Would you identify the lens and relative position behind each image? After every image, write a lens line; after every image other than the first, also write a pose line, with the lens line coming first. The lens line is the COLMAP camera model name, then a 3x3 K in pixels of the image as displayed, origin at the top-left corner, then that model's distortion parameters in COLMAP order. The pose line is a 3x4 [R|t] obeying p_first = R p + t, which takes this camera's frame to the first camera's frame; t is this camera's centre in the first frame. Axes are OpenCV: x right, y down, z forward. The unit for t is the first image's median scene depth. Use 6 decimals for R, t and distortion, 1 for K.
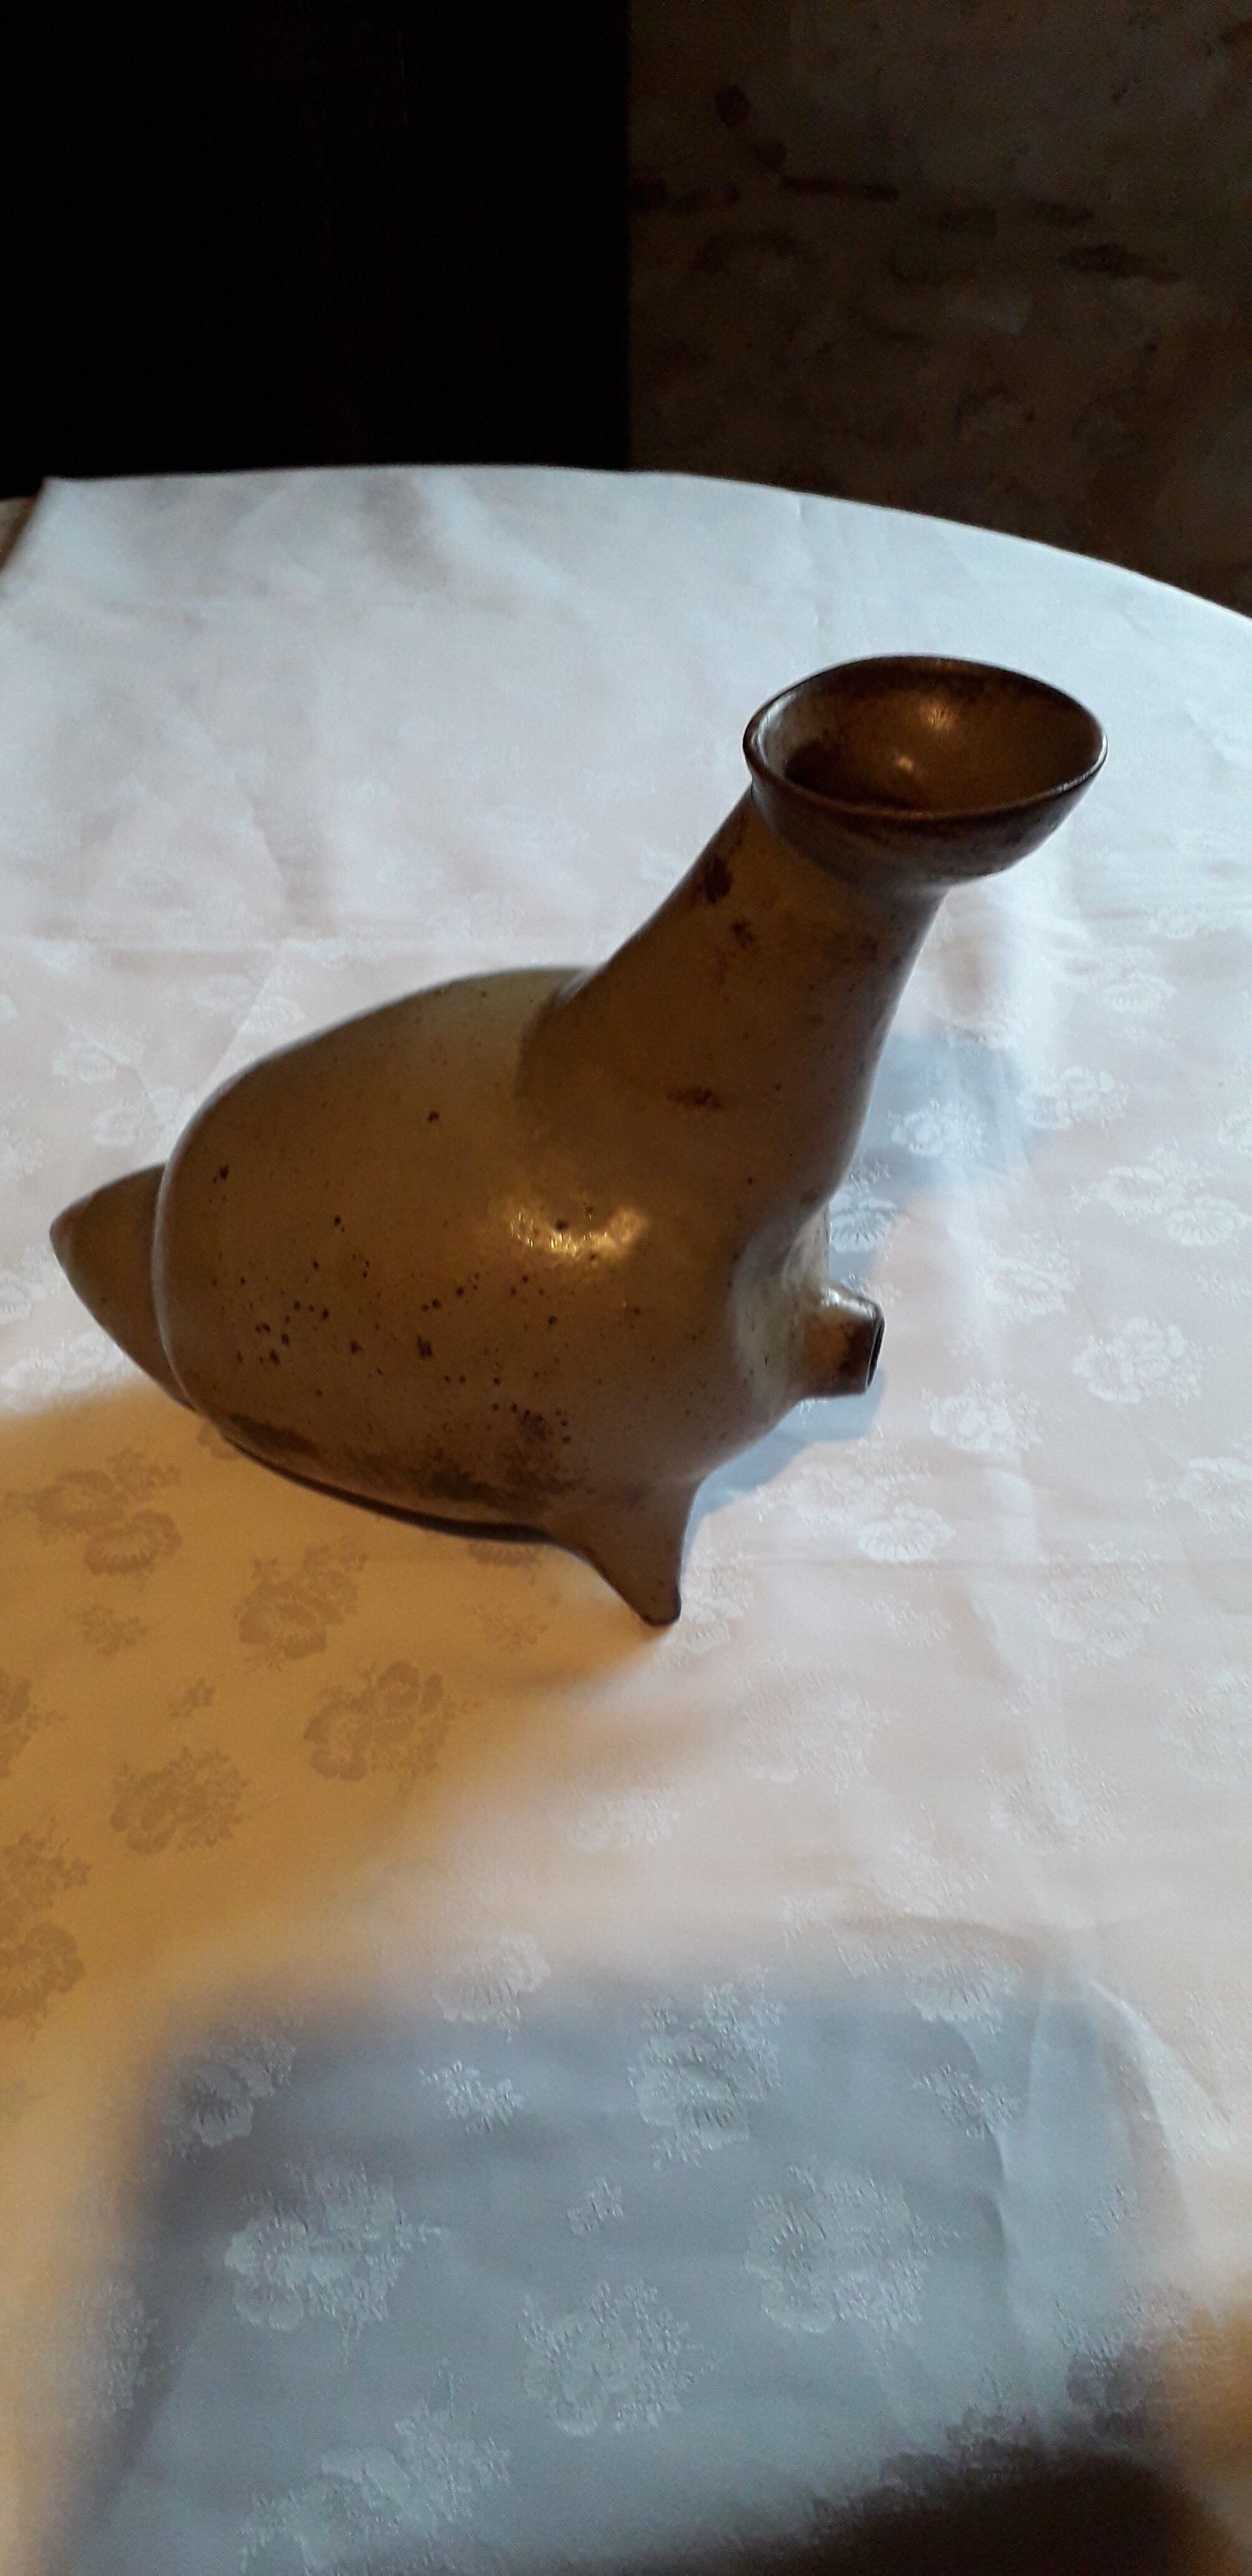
lens RADIAL K [[2061.8, 0, 532.2], [0, 2061.8, 1274.4], [0, 0, 1]] dist [0.043115, -0.041769]
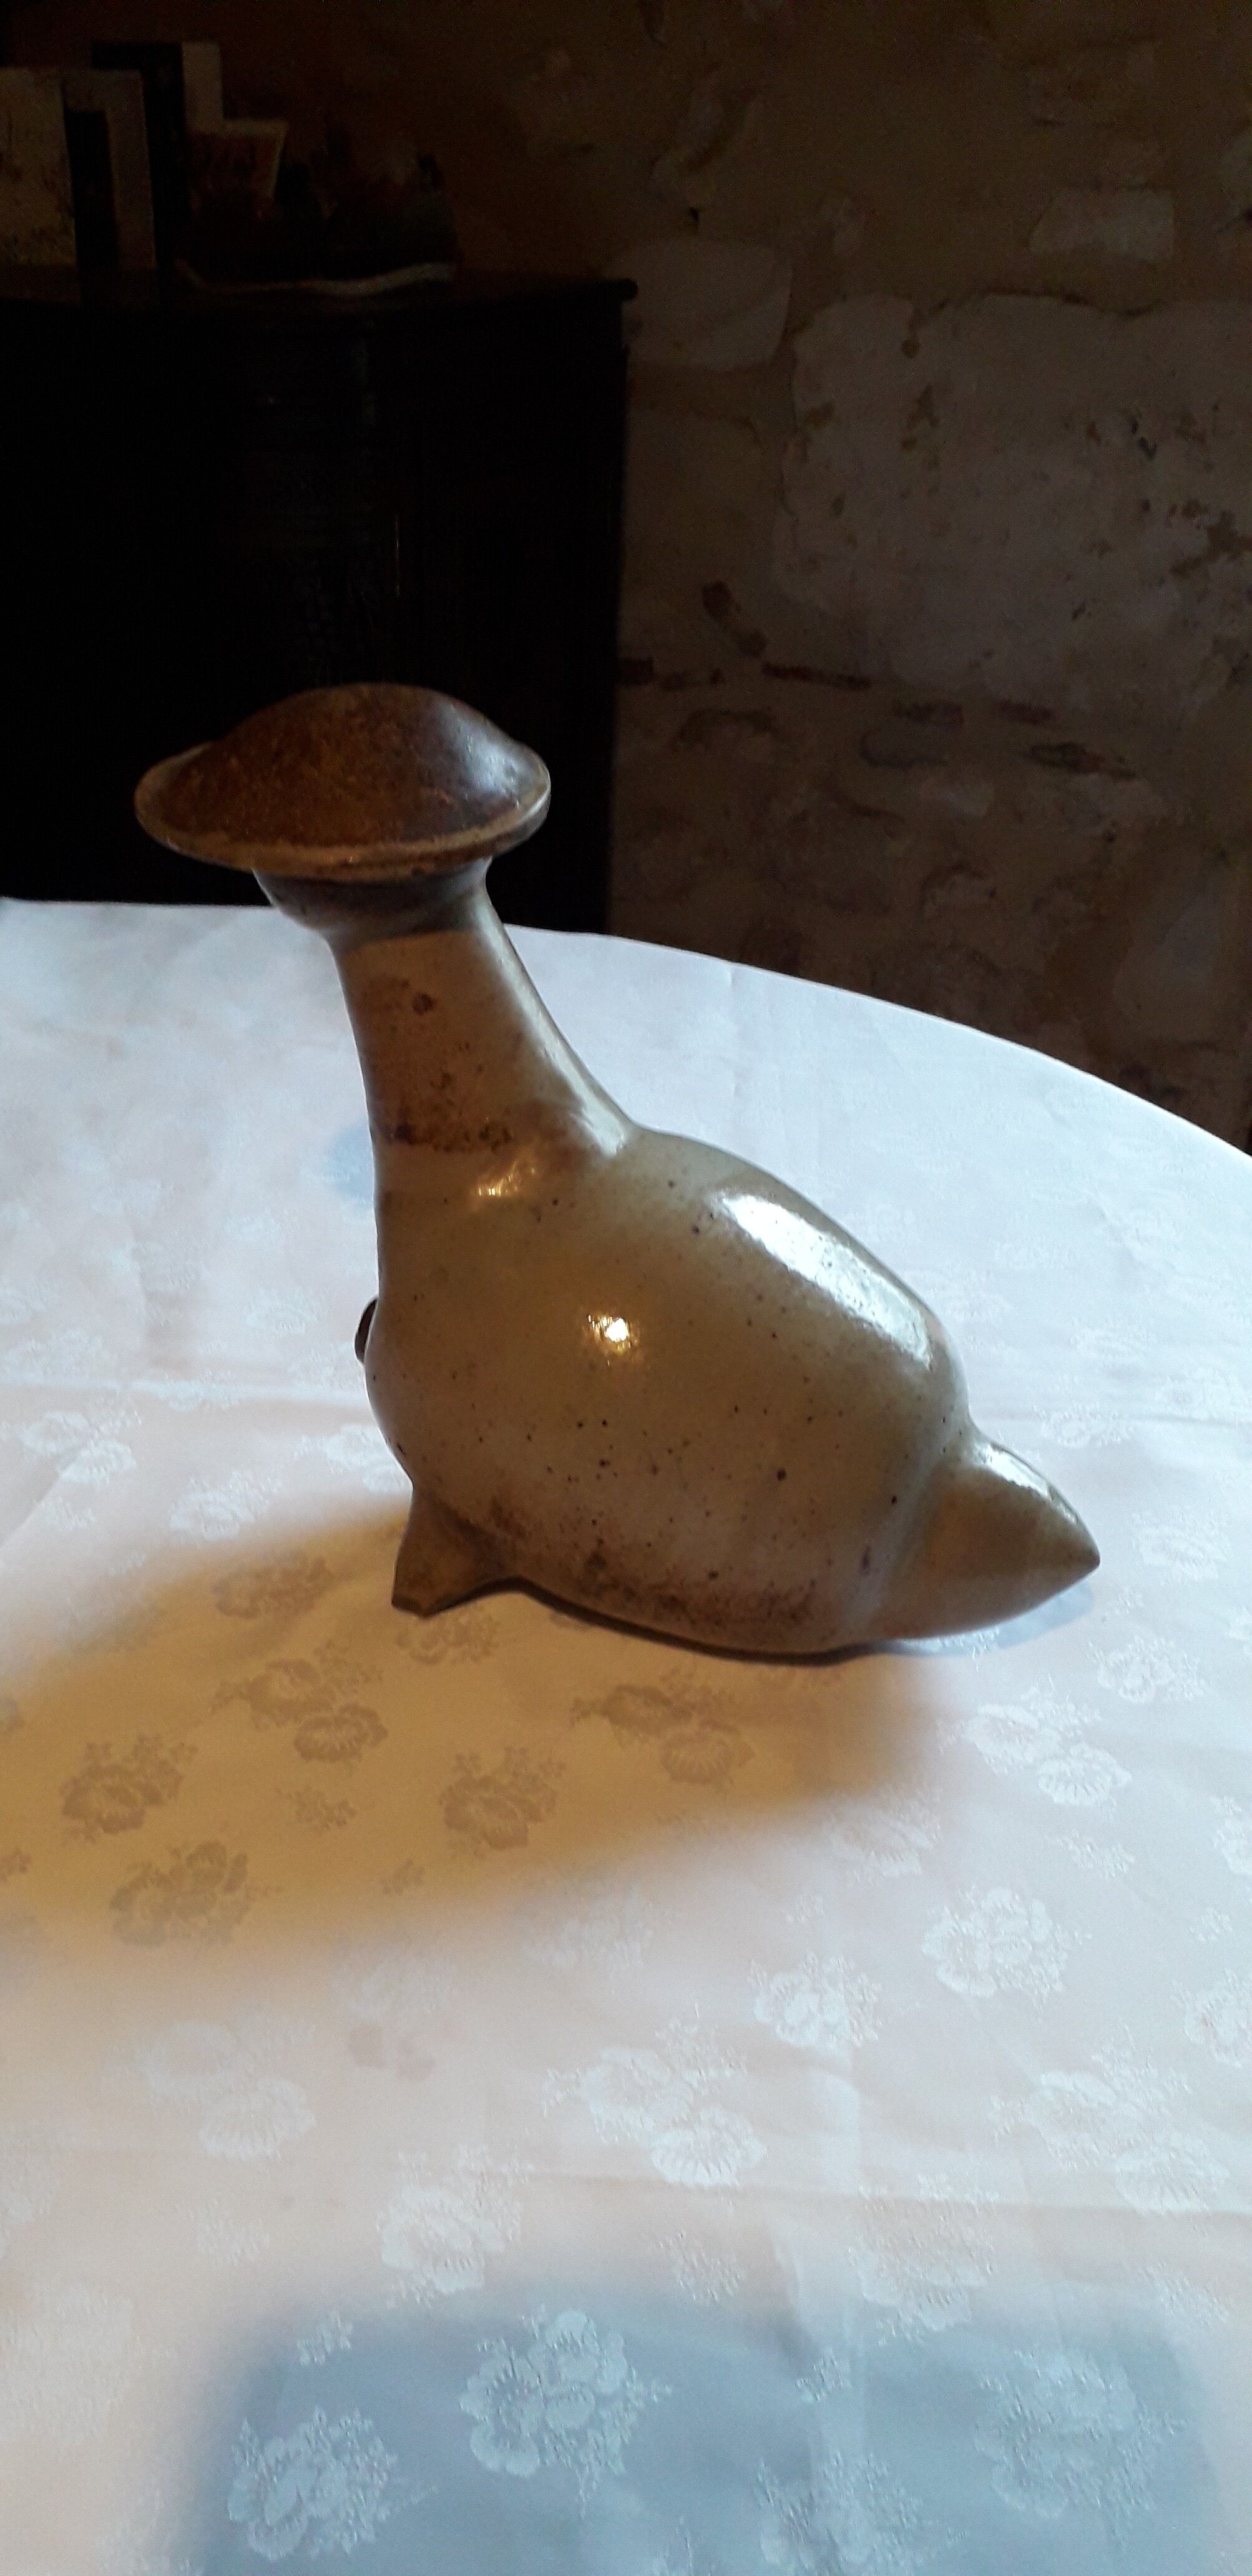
lens RADIAL K [[2061.8, 0, 526.0], [0, 2061.8, 1288.0], [0, 0, 1]] dist [0.043115, -0.041769]
pose [[0.998035, 0.062129, -0.008095, 0.067670], [-0.062570, 0.981680, -0.179969, -0.049874], [-0.003235, 0.180122, 0.983639, 0.062696]]
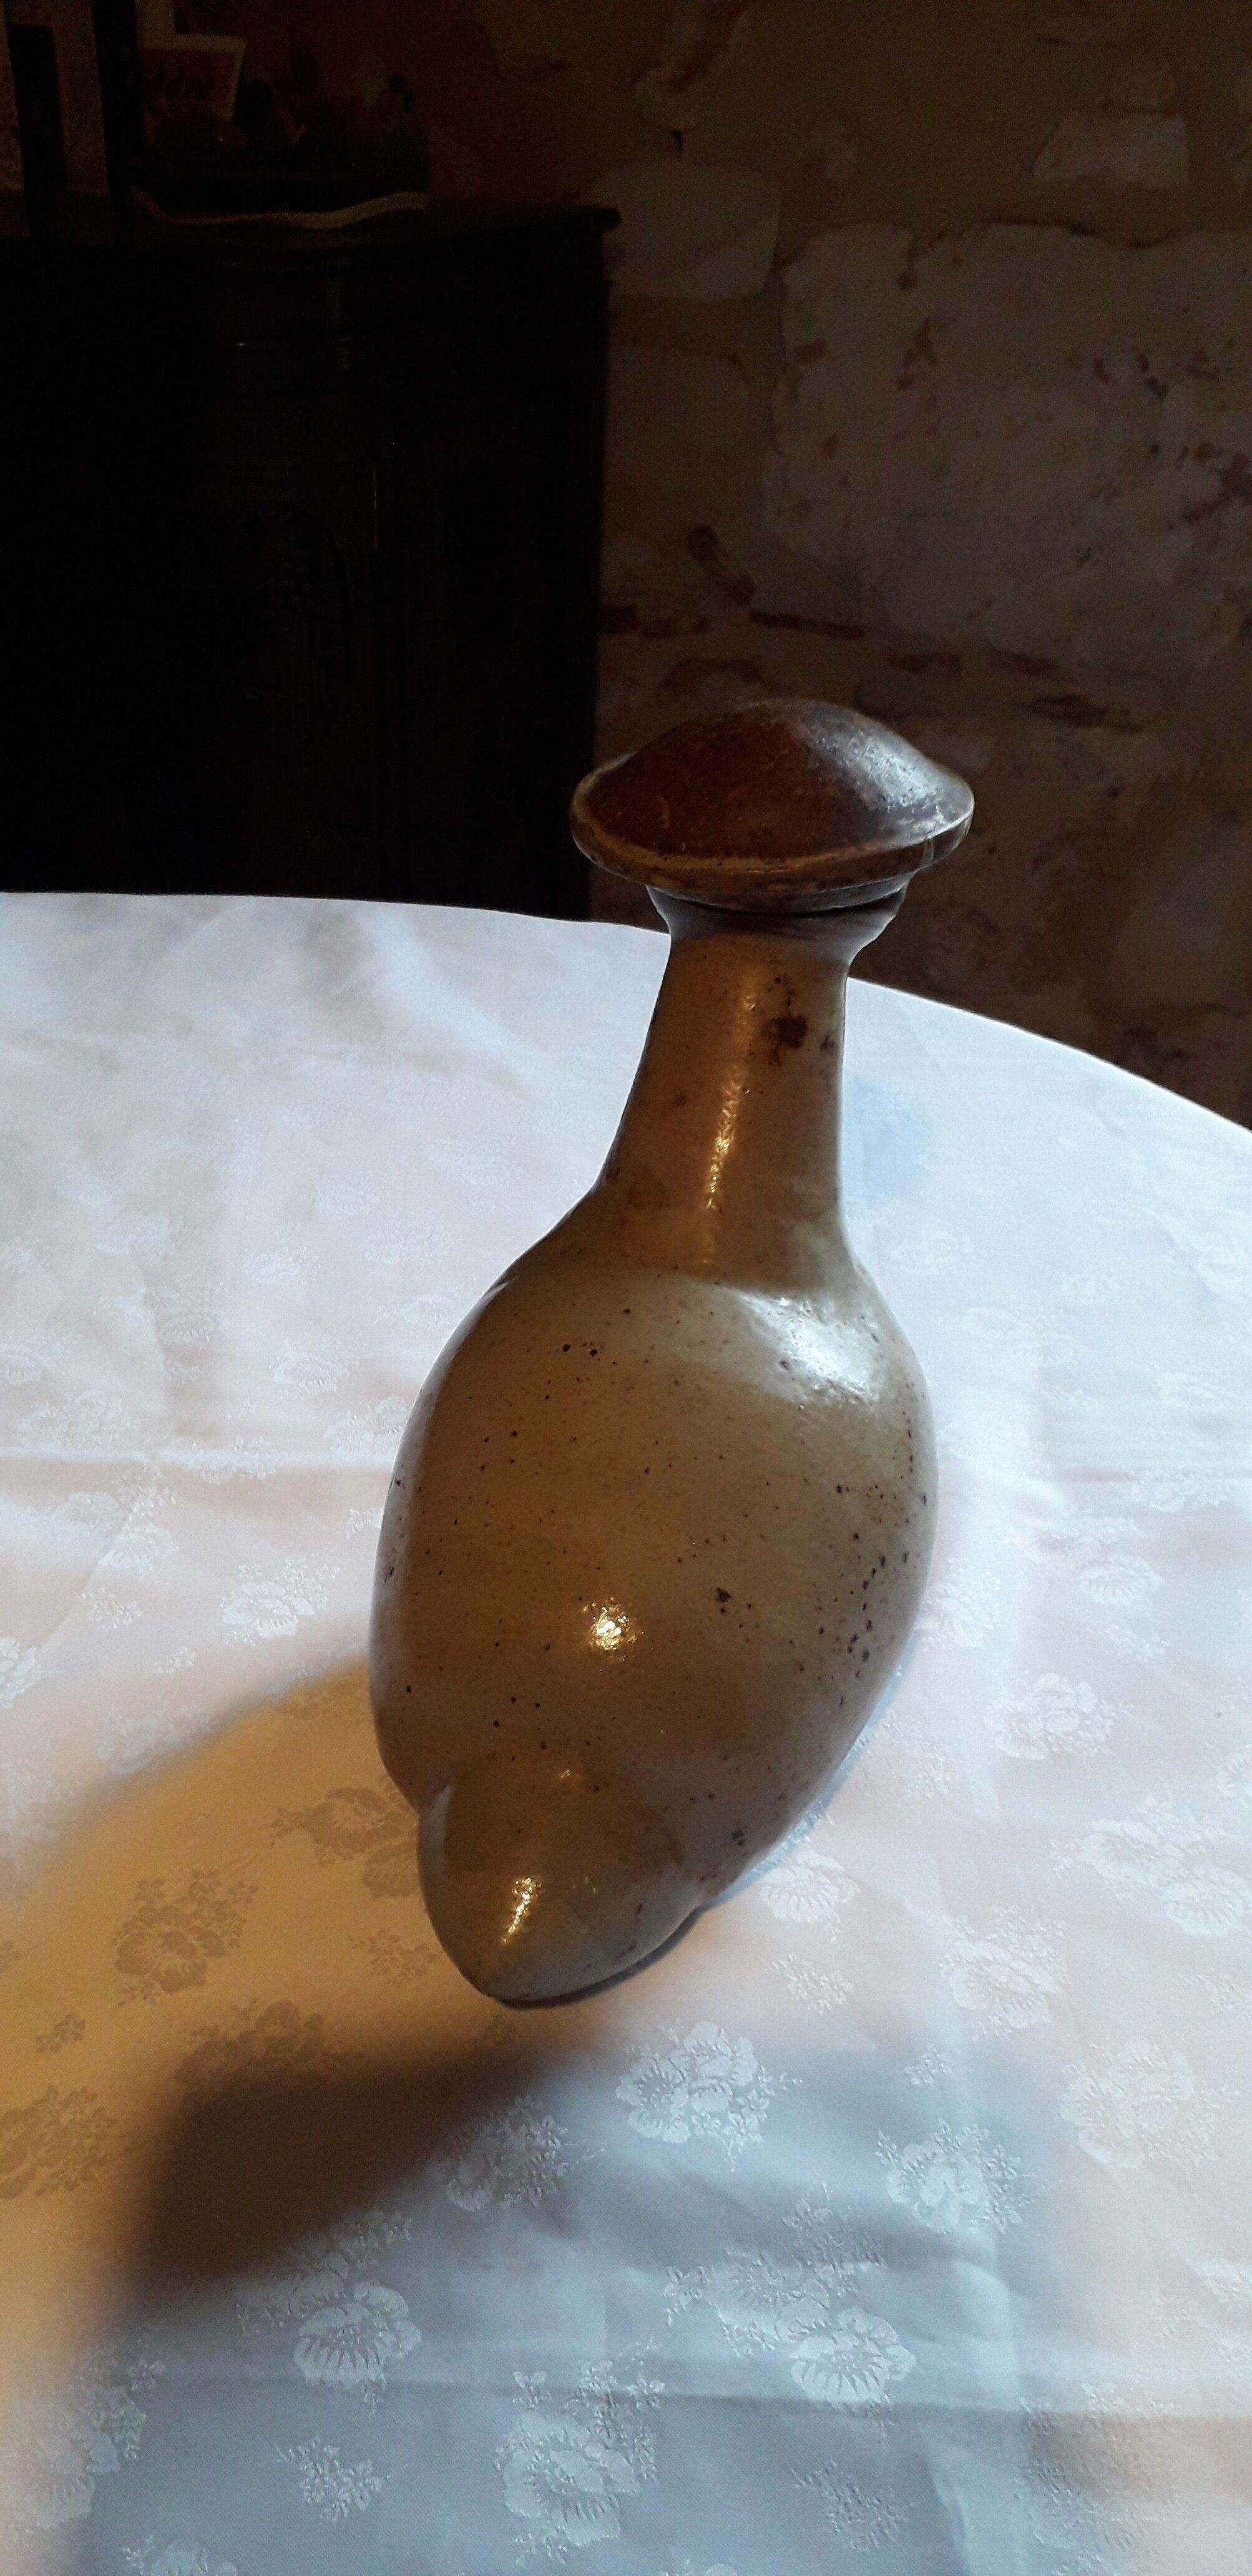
lens RADIAL K [[2061.8, 0, 523.0], [0, 2061.8, 1293.1], [0, 0, 1]] dist [0.043115, -0.041769]
pose [[0.998744, 0.046859, 0.017766, 0.016397], [-0.043879, 0.988941, -0.141672, -0.120740], [-0.024208, 0.140715, 0.989754, 0.119316]]
